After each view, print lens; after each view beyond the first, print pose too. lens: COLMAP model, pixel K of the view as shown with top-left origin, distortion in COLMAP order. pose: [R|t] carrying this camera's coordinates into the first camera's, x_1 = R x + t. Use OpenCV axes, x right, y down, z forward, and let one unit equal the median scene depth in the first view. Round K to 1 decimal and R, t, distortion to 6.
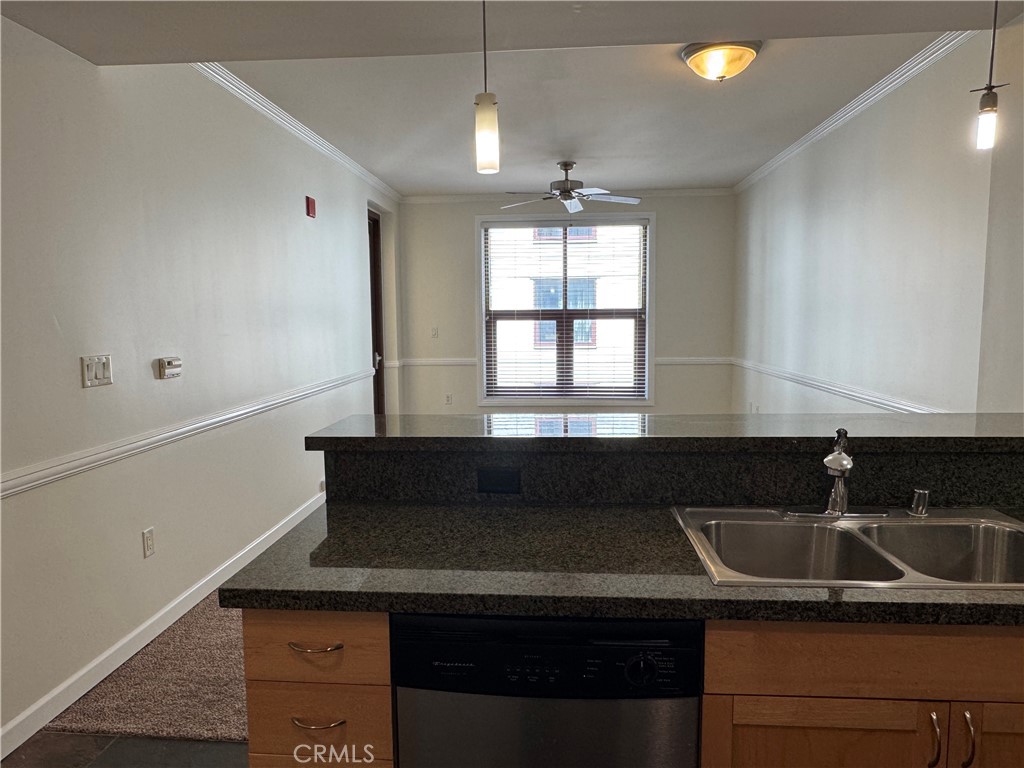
lens RADIAL K [[688.4, 0, 508.4], [0, 688.4, 385.8], [0, 0, 1]] dist [-0.003677, 0.002146]
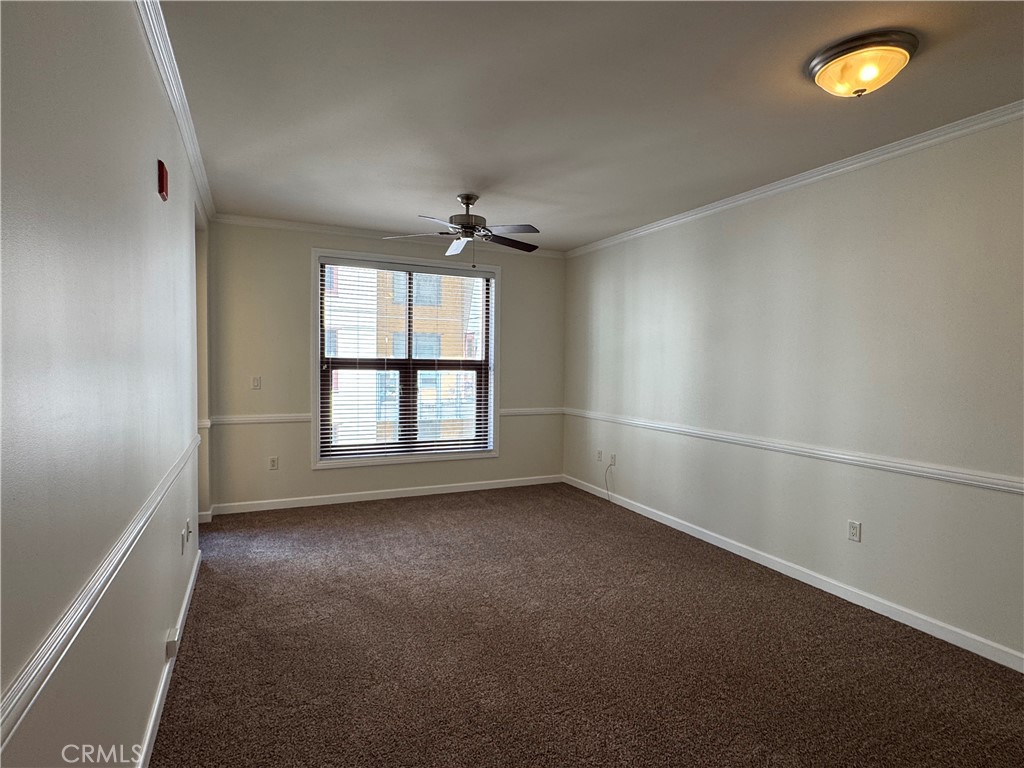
lens RADIAL K [[543.9, 0, 512.0], [0, 543.9, 384.0], [0, 0, 1]] dist [-0.008666, 0.000468]
pose [[0.866057, 0.002389, 0.499939, -0.171281], [0.029020, 0.998062, -0.055040, -0.033357], [-0.499102, 0.062176, 0.864310, 0.301765]]
